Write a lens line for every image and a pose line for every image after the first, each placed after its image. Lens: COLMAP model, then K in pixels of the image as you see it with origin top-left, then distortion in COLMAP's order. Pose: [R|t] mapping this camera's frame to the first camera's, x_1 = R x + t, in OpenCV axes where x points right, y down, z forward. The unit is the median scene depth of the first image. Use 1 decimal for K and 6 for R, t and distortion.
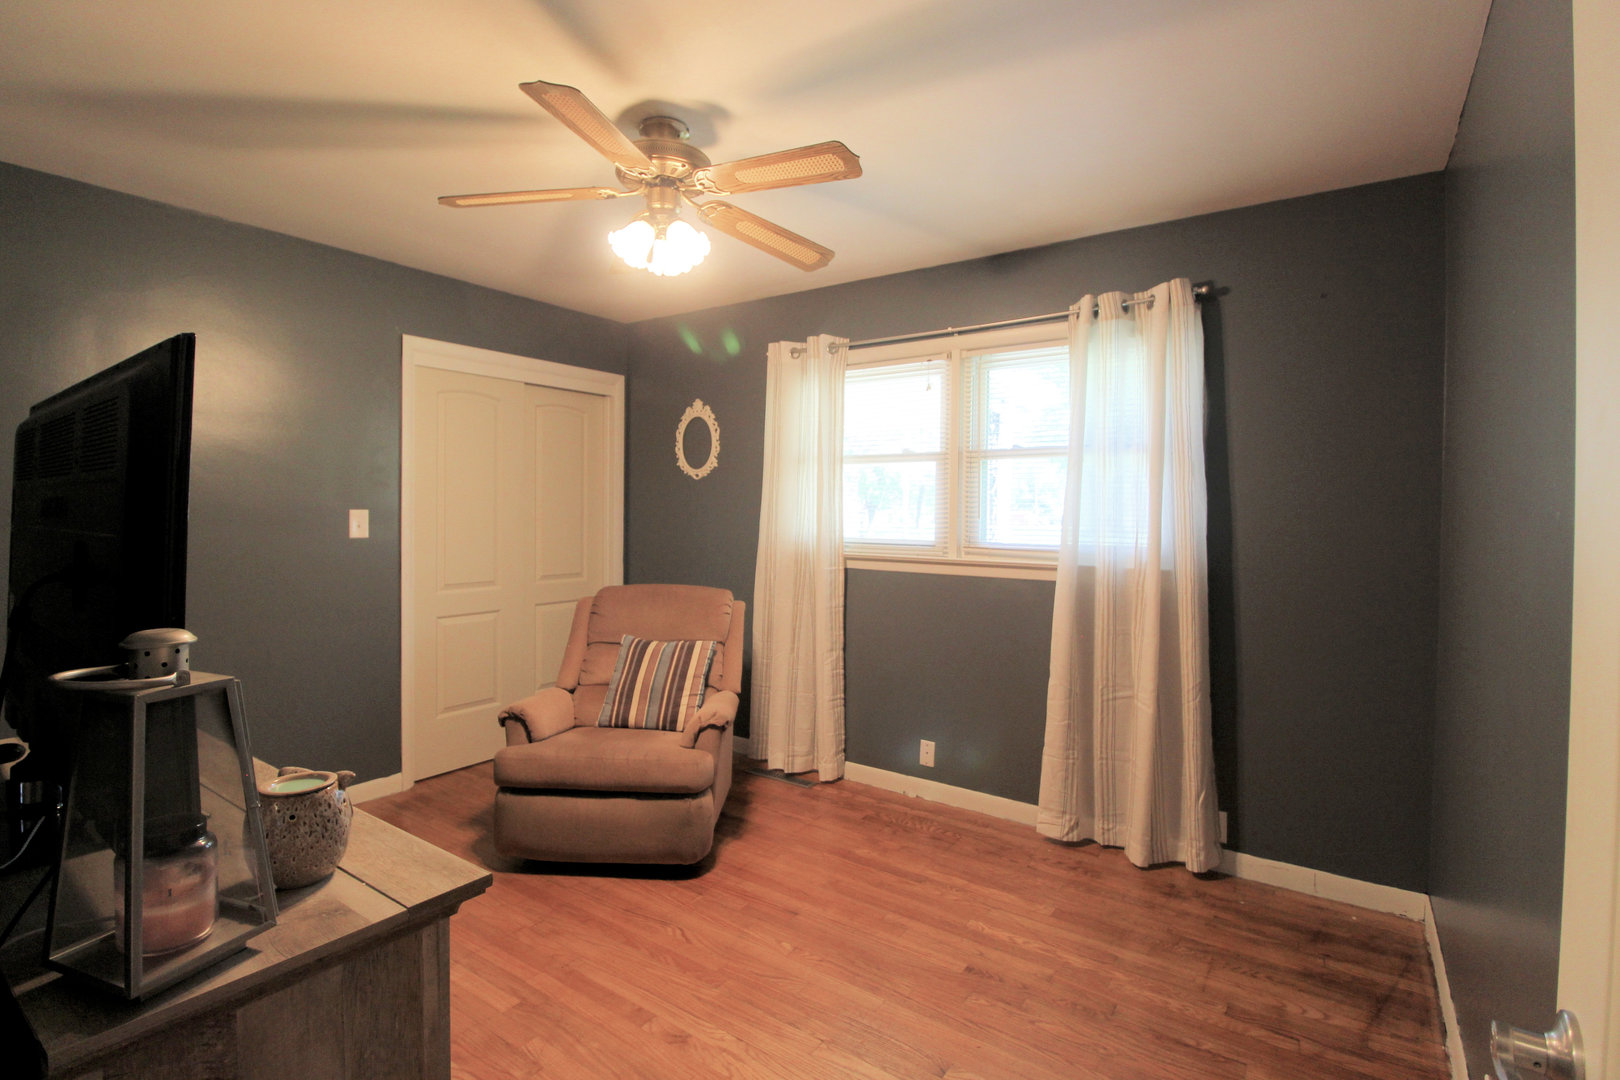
lens RADIAL K [[751.3, 0, 810.0], [0, 751.3, 517.7], [0, 0, 1]] dist [0.000907, -0.014003]
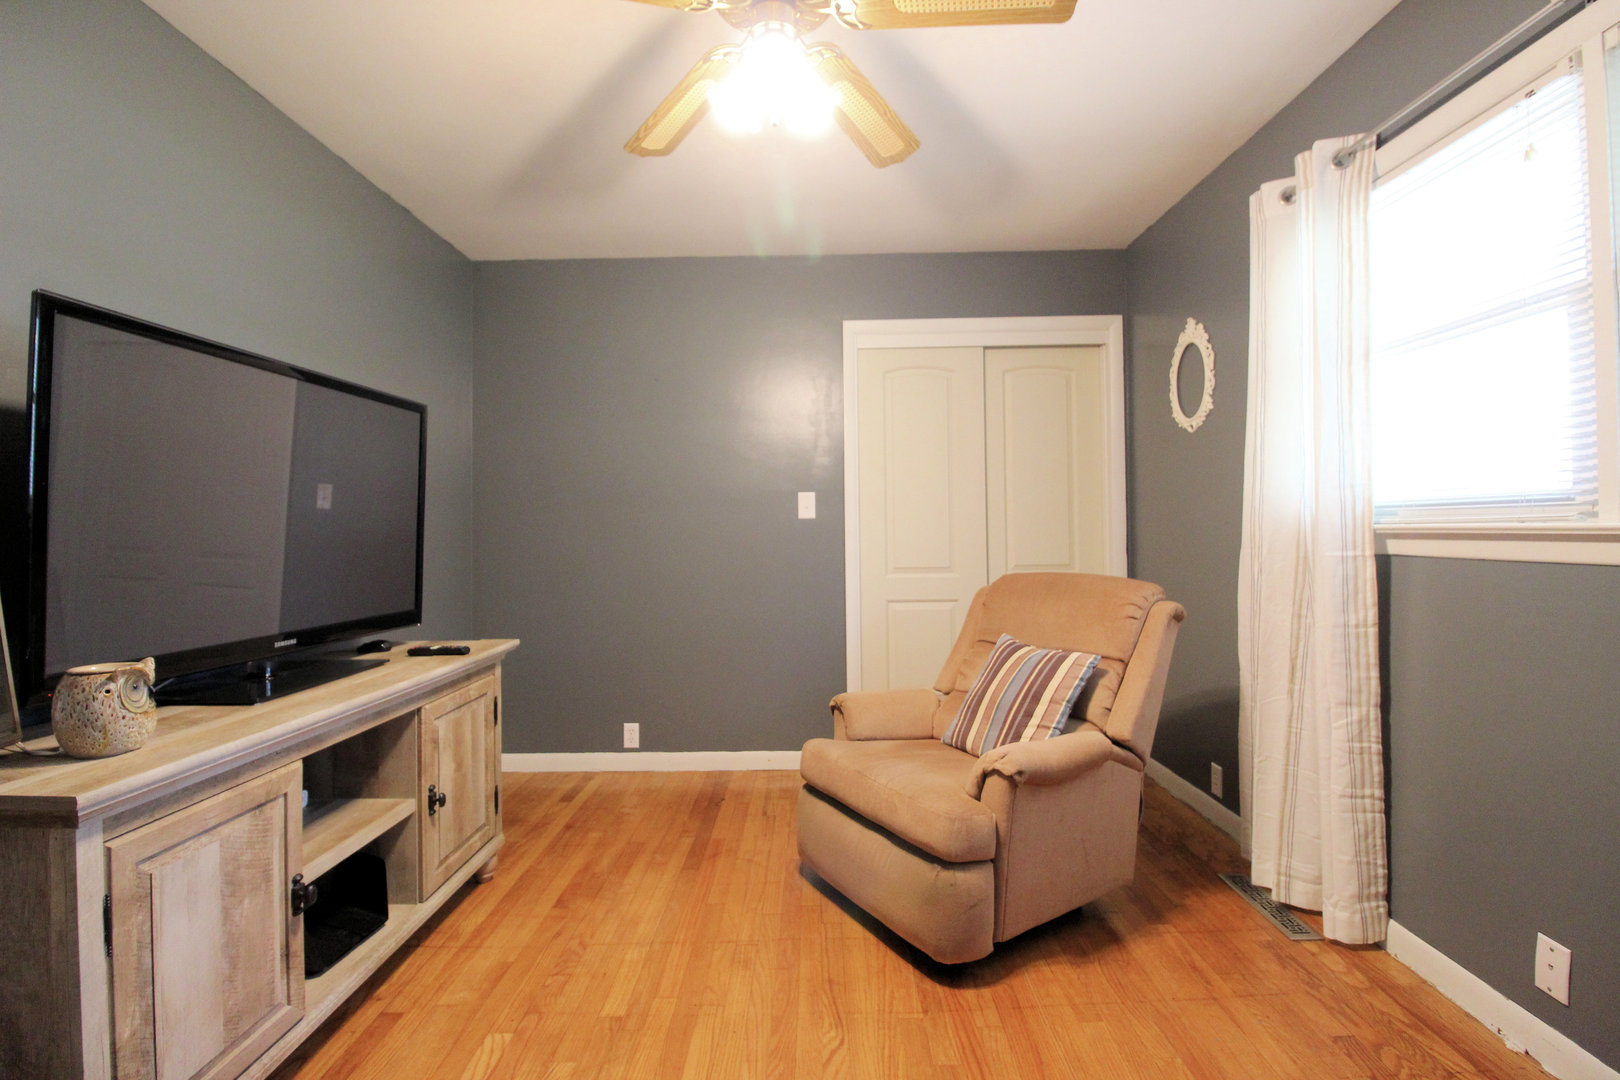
lens RADIAL K [[744.6, 0, 808.8], [0, 744.6, 517.2], [0, 0, 1]] dist [-0.011059, -0.005801]
pose [[0.572437, -0.030396, -0.819385, 0.246679], [0.012804, 0.999522, -0.028133, 0.051050], [0.819849, 0.005613, 0.572553, 0.369472]]
